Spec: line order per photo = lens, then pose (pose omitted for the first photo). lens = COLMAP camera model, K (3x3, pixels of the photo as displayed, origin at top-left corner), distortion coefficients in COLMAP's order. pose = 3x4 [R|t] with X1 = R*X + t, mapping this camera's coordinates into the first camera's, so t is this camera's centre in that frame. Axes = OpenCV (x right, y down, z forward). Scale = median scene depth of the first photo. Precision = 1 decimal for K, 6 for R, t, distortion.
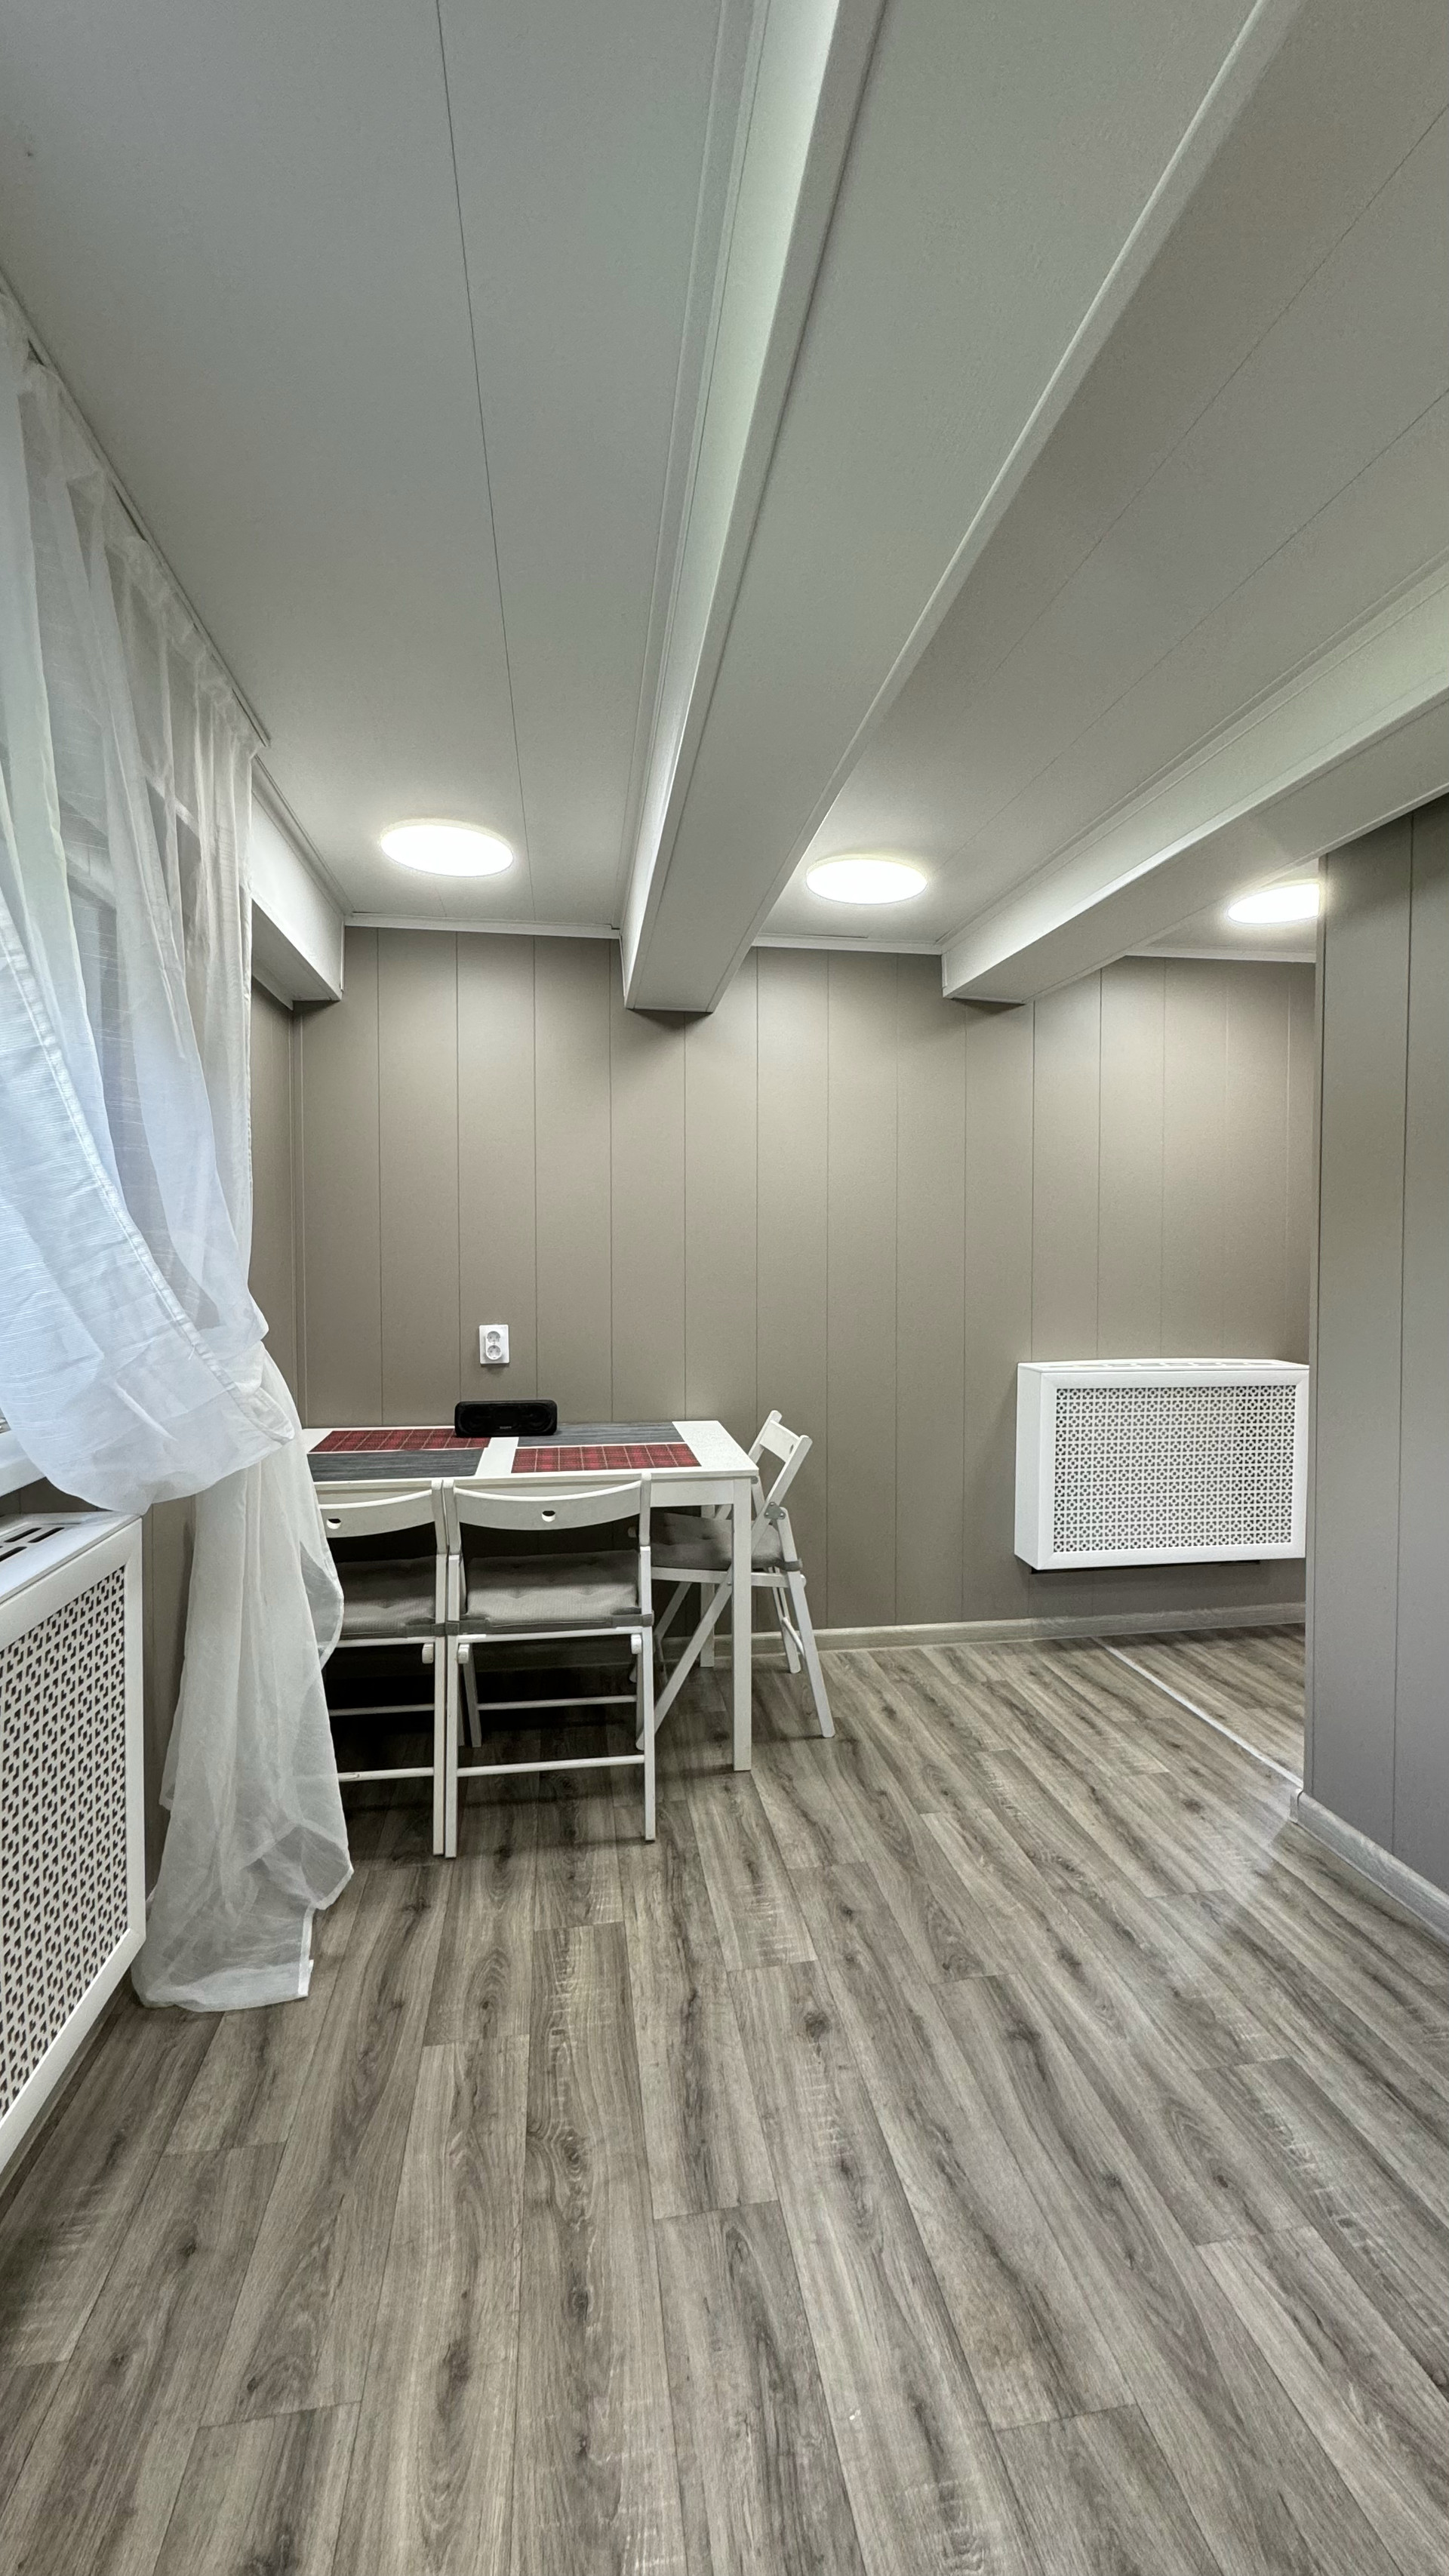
lens RADIAL K [[1029.1, 0, 724.7], [0, 1029.1, 1280.8], [0, 0, 1]] dist [-0.000735, -0.000008]
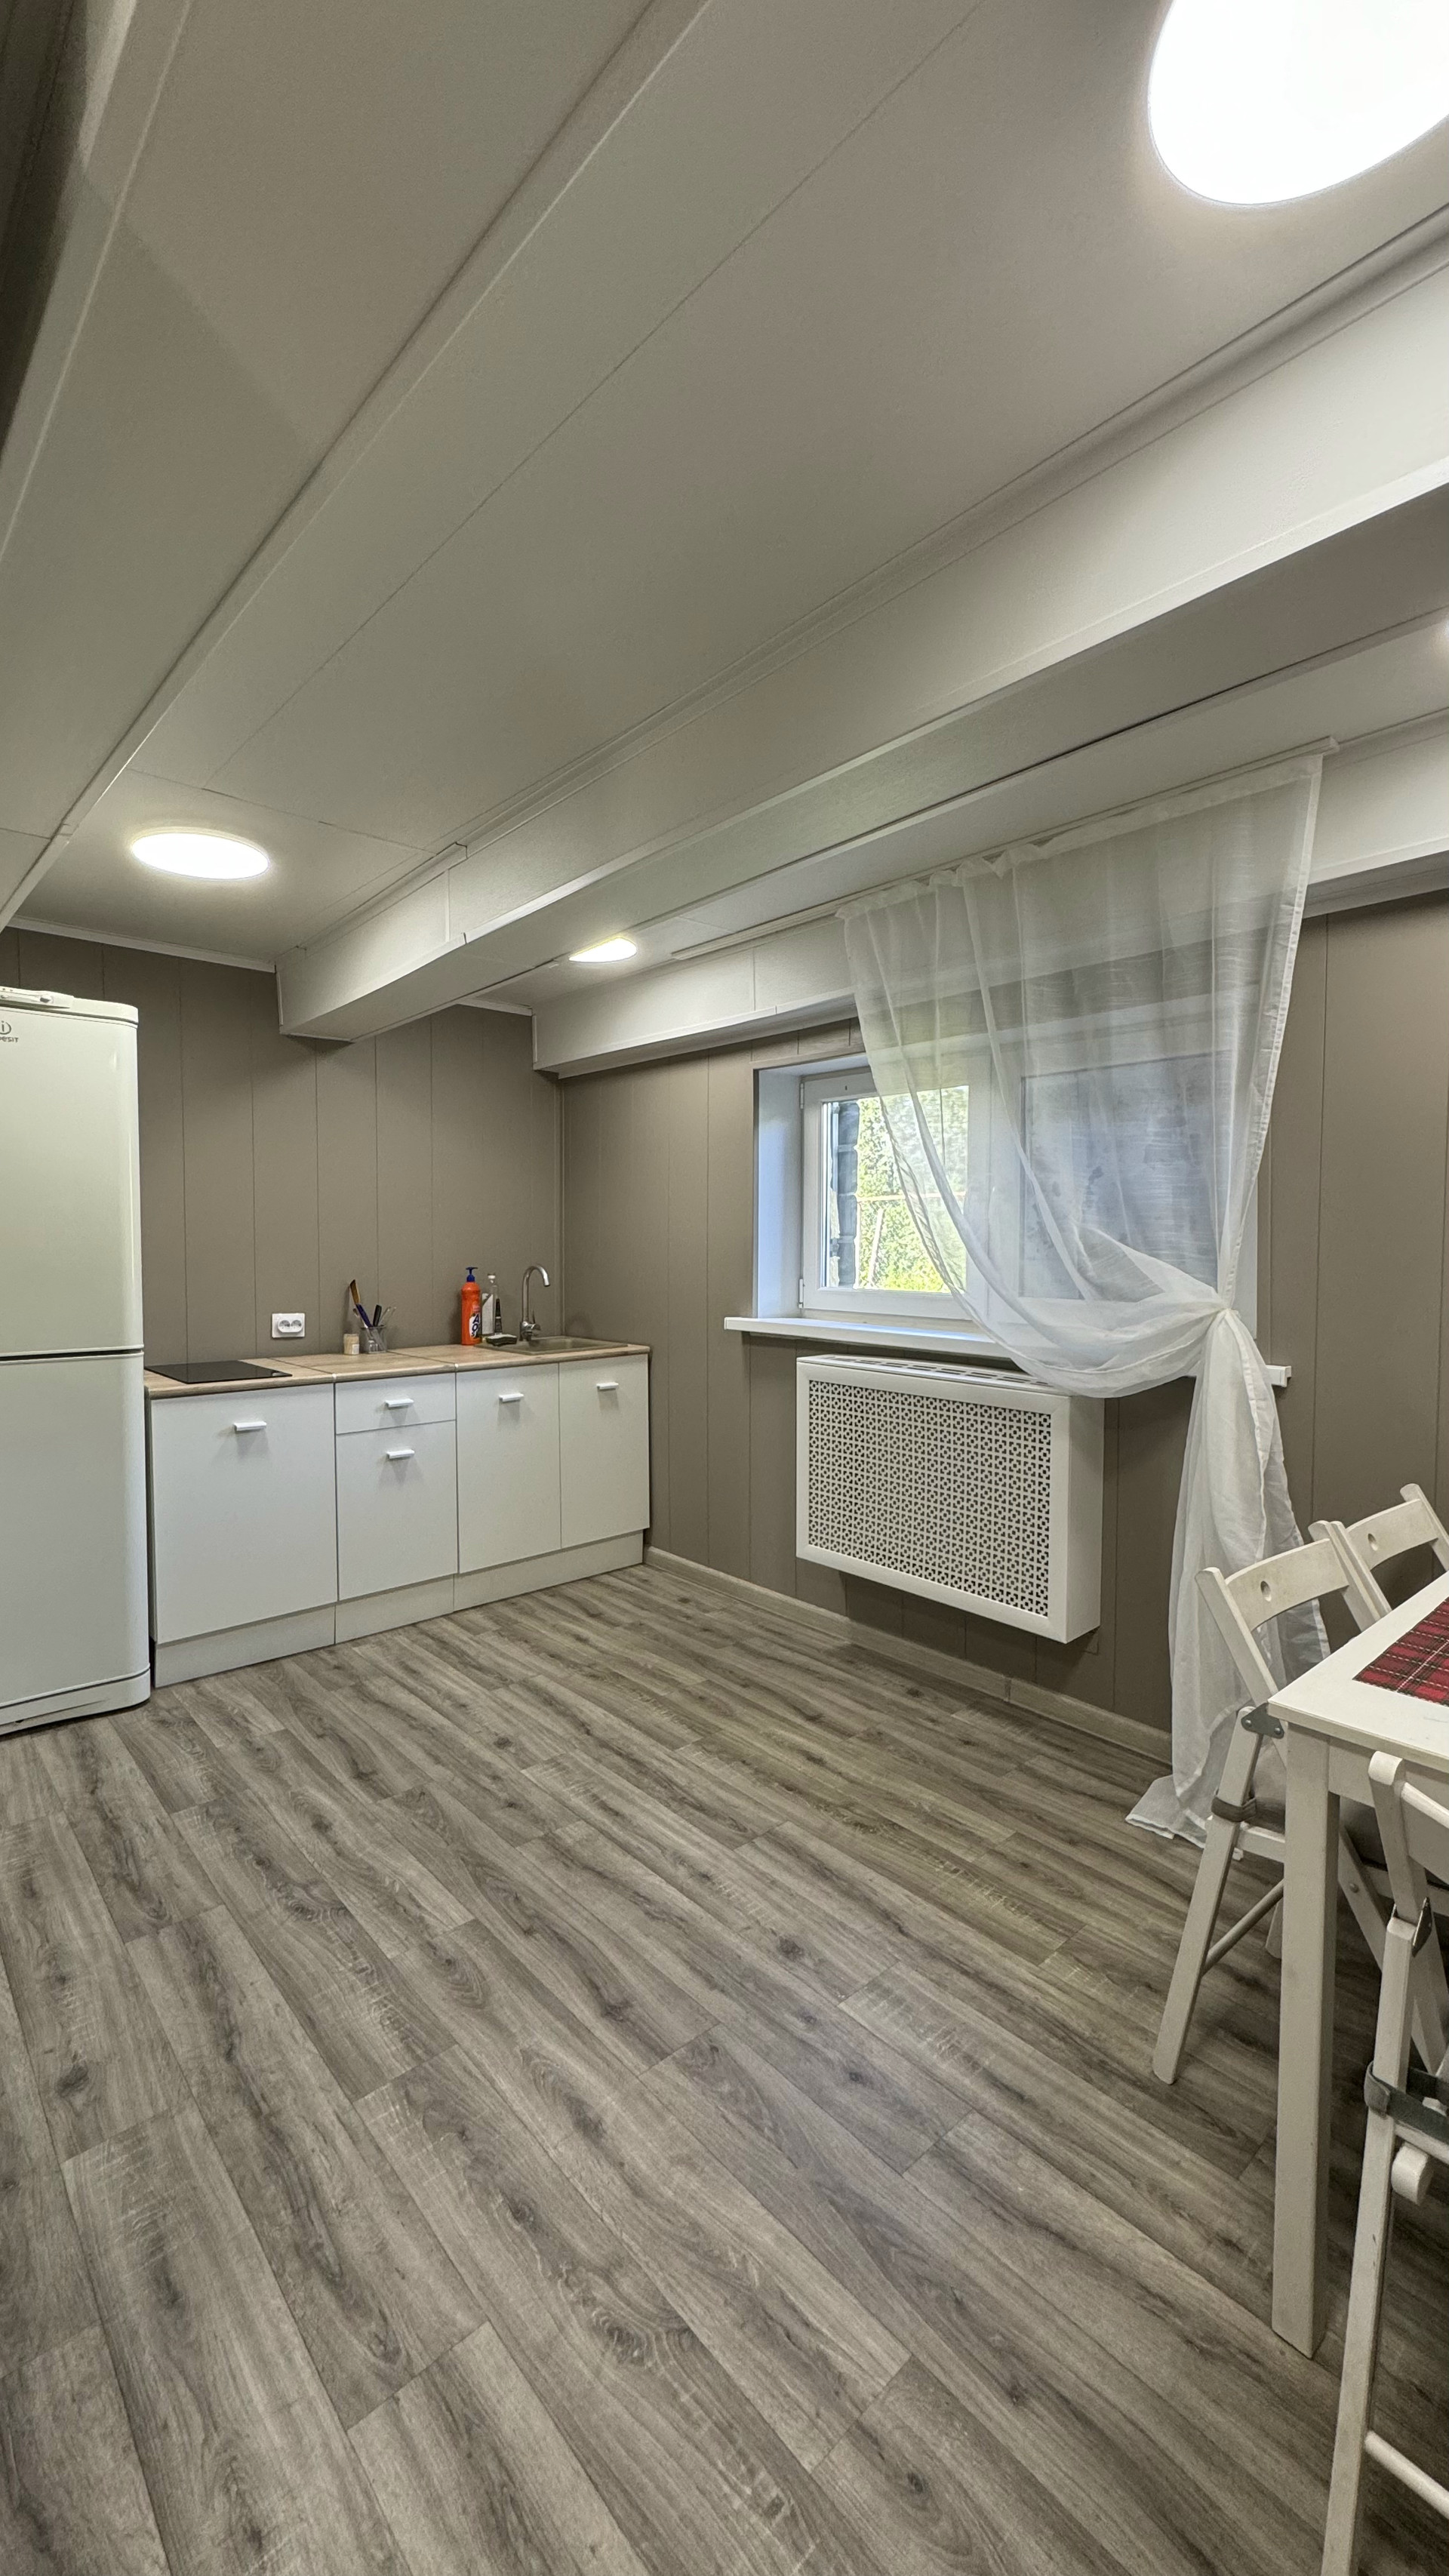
lens RADIAL K [[1029.1, 0, 724.7], [0, 1029.1, 1280.8], [0, 0, 1]] dist [-0.000735, -0.000008]
pose [[-0.842337, 0.018133, -0.538645, 0.664023], [-0.016517, 0.998096, 0.059431, -0.043268], [0.538697, 0.058958, -0.840434, 1.690582]]
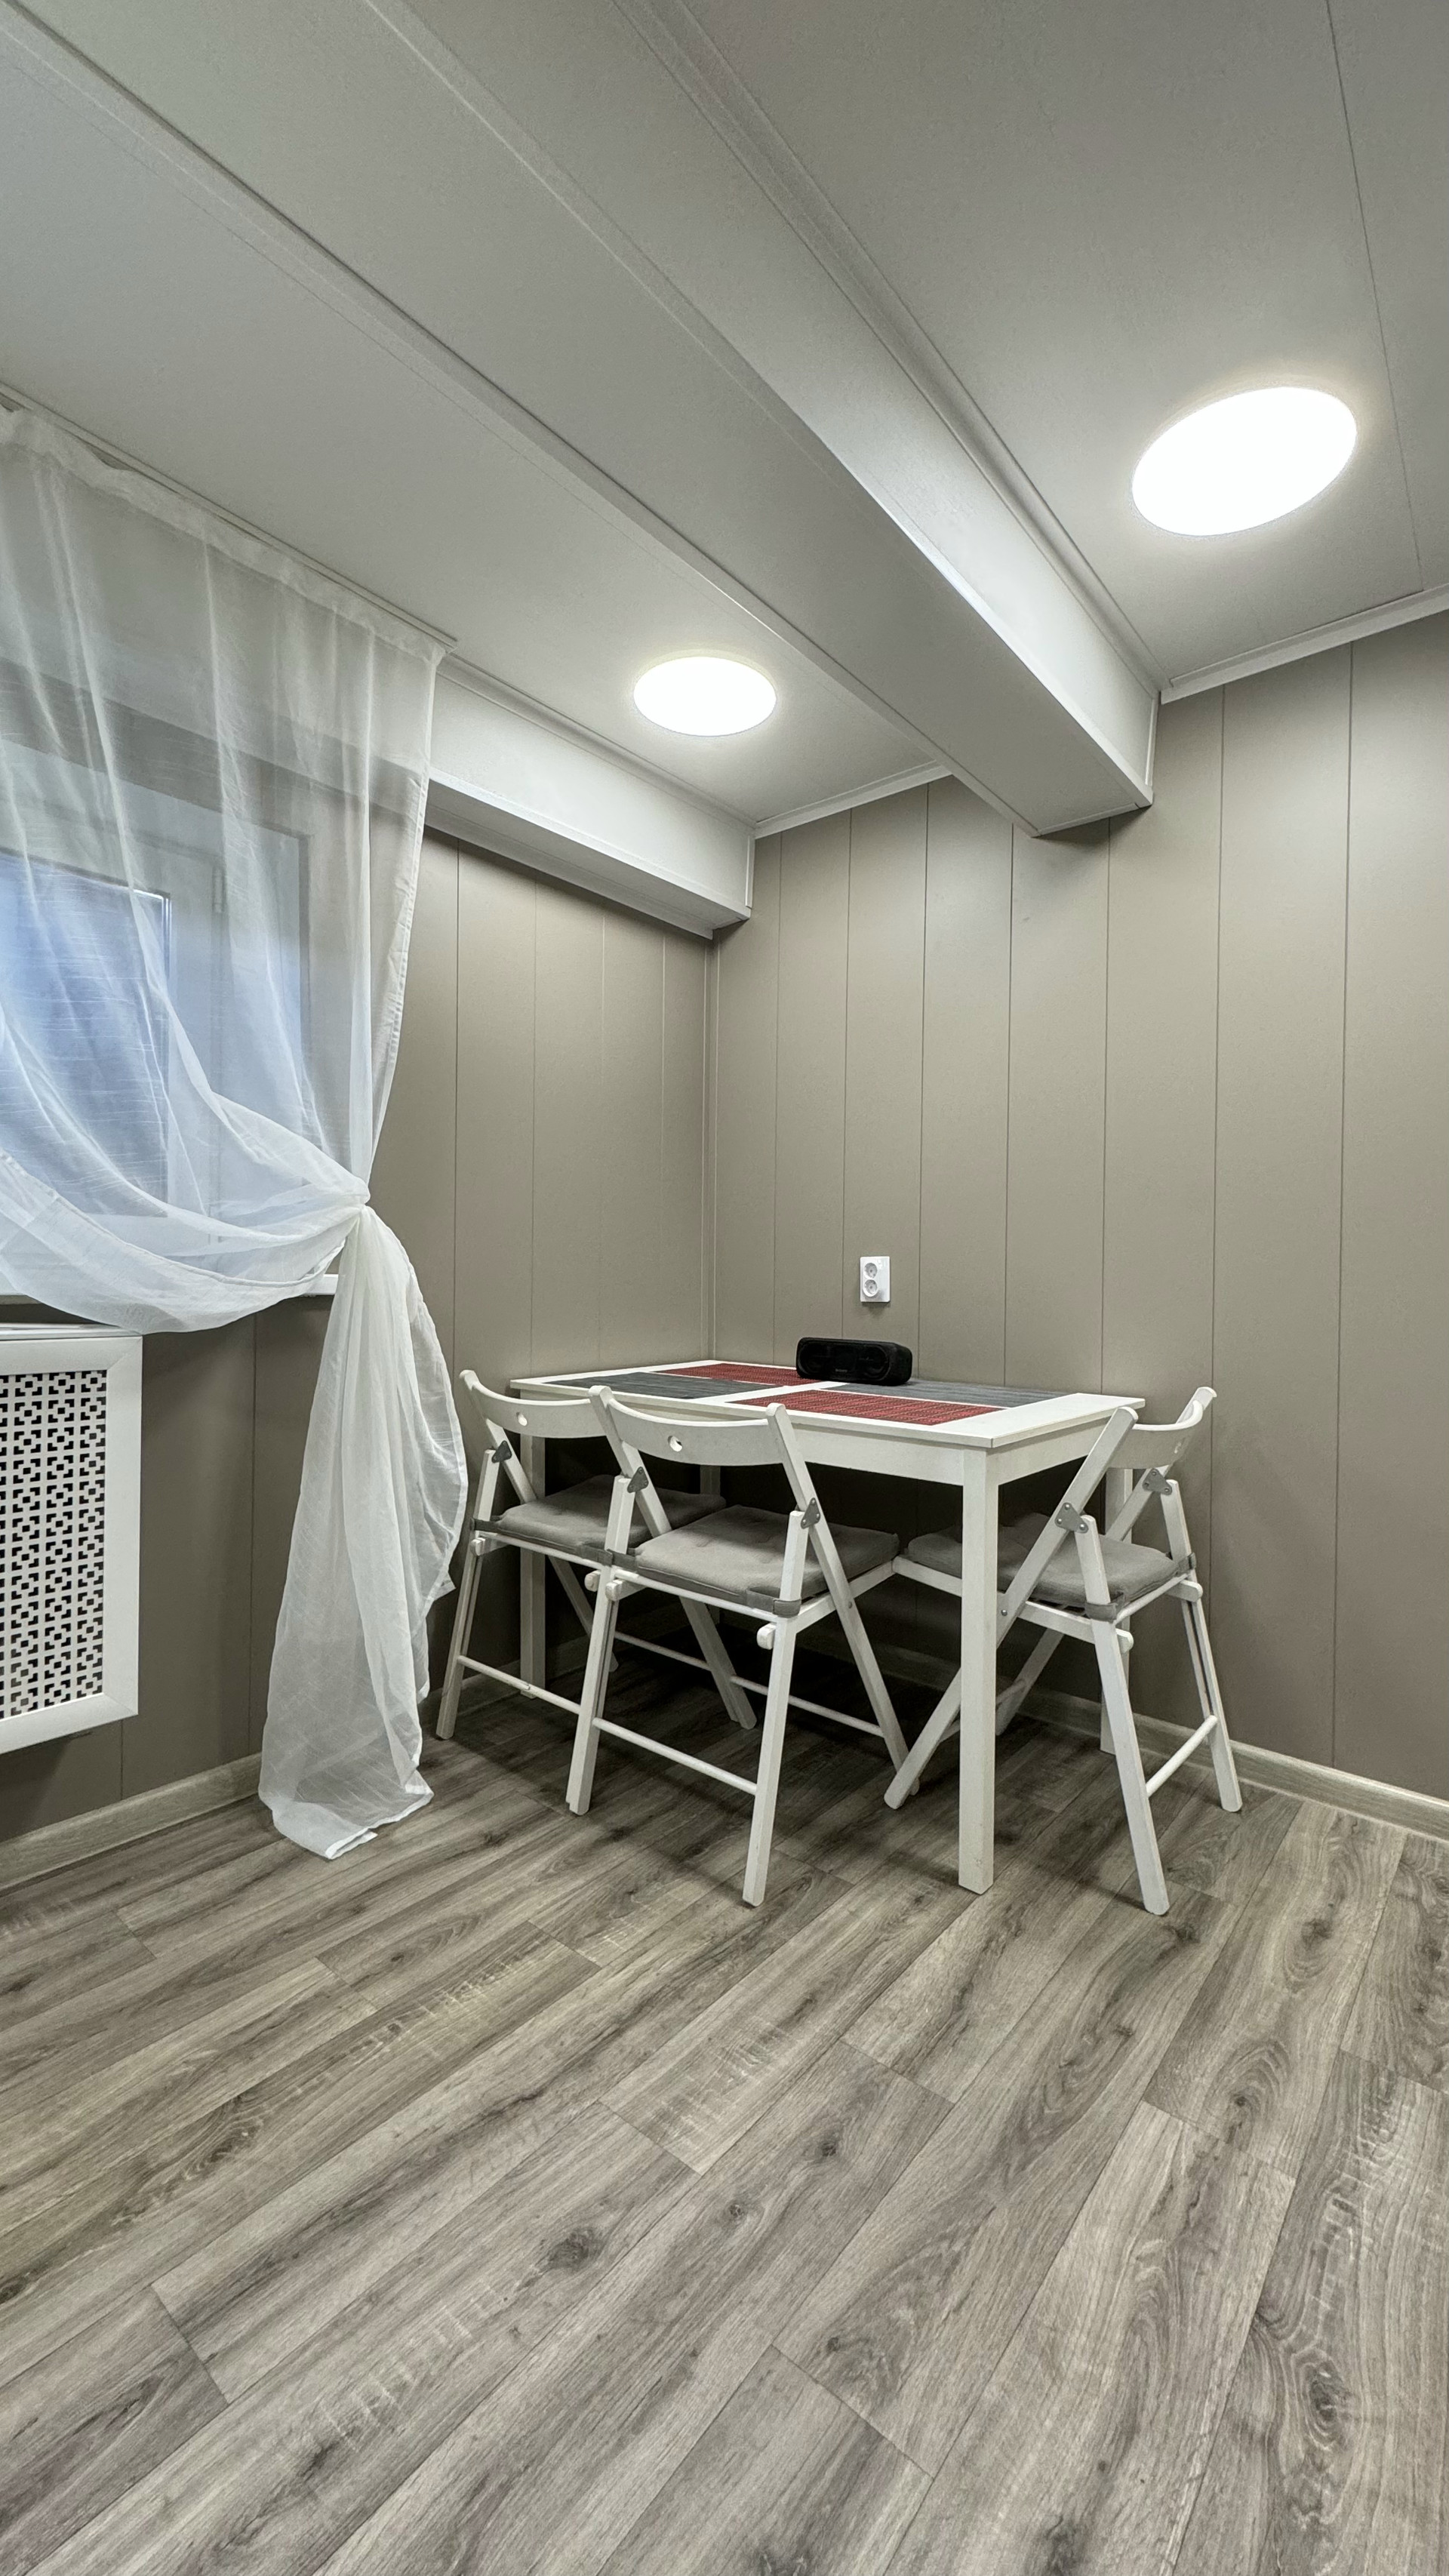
lens RADIAL K [[1029.1, 0, 724.7], [0, 1029.1, 1280.8], [0, 0, 1]] dist [-0.000735, -0.000008]
pose [[0.655787, 0.012431, -0.754843, 0.563388], [-0.031120, 0.999460, -0.010576, 0.127884], [0.754304, 0.030426, 0.655820, 0.590042]]
